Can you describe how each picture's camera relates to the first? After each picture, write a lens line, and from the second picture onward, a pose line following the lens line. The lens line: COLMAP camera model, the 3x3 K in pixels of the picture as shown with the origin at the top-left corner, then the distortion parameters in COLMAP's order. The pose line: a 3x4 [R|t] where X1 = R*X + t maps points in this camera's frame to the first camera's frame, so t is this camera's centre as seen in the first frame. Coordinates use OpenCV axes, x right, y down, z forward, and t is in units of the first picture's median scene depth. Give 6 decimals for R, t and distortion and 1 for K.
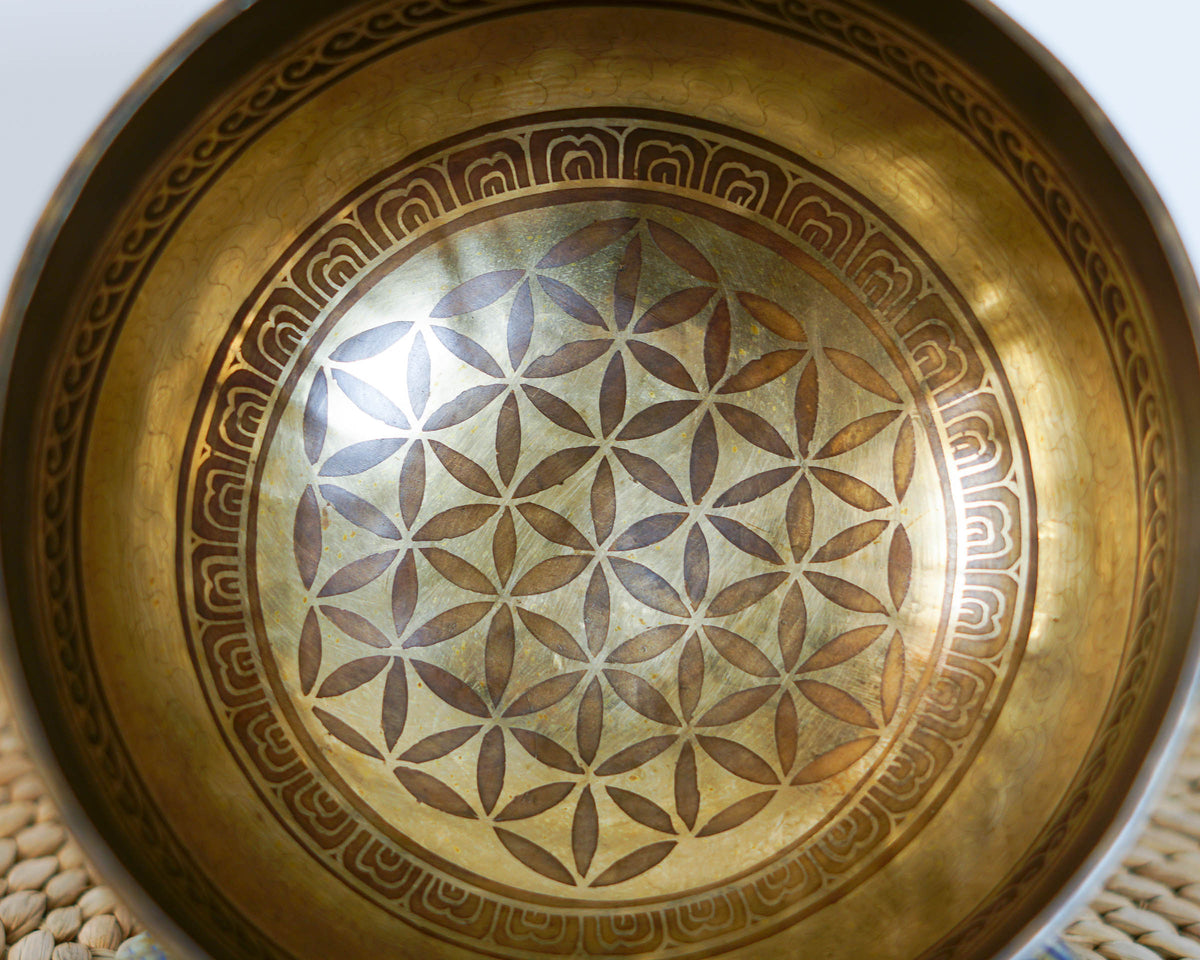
lens RADIAL K [[4454.0, 0, 619.4], [0, 4454.0, 481.5], [0, 0, 1]] dist [-0.079236, 4.822842]
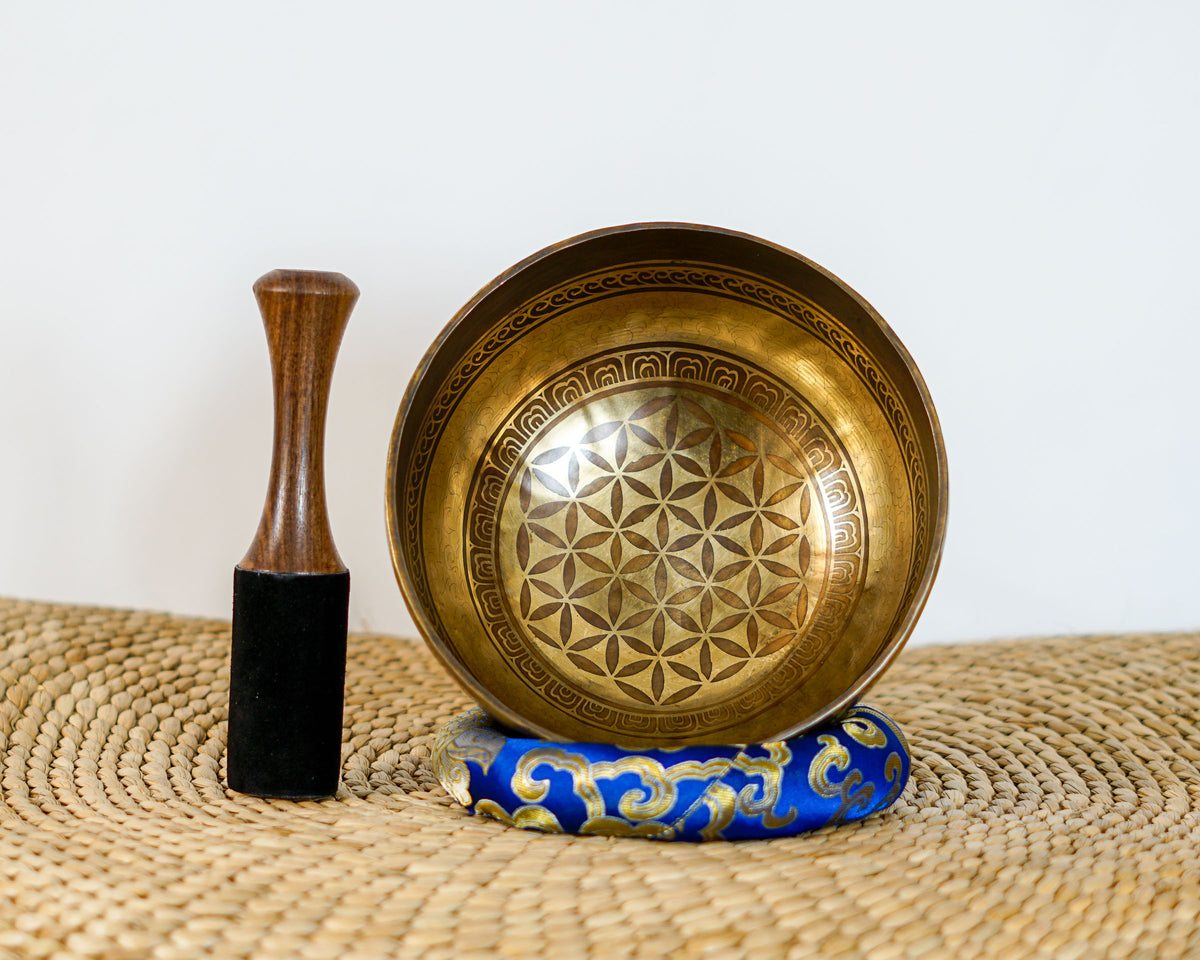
lens RADIAL K [[4454.0, 0, 619.4], [0, 4454.0, 481.5], [0, 0, 1]] dist [-0.079236, 4.822842]
pose [[0.999801, -0.019217, 0.005385, -0.035279], [0.019762, 0.990949, -0.132780, 0.263022], [-0.002784, 0.132860, 0.991131, -1.093876]]
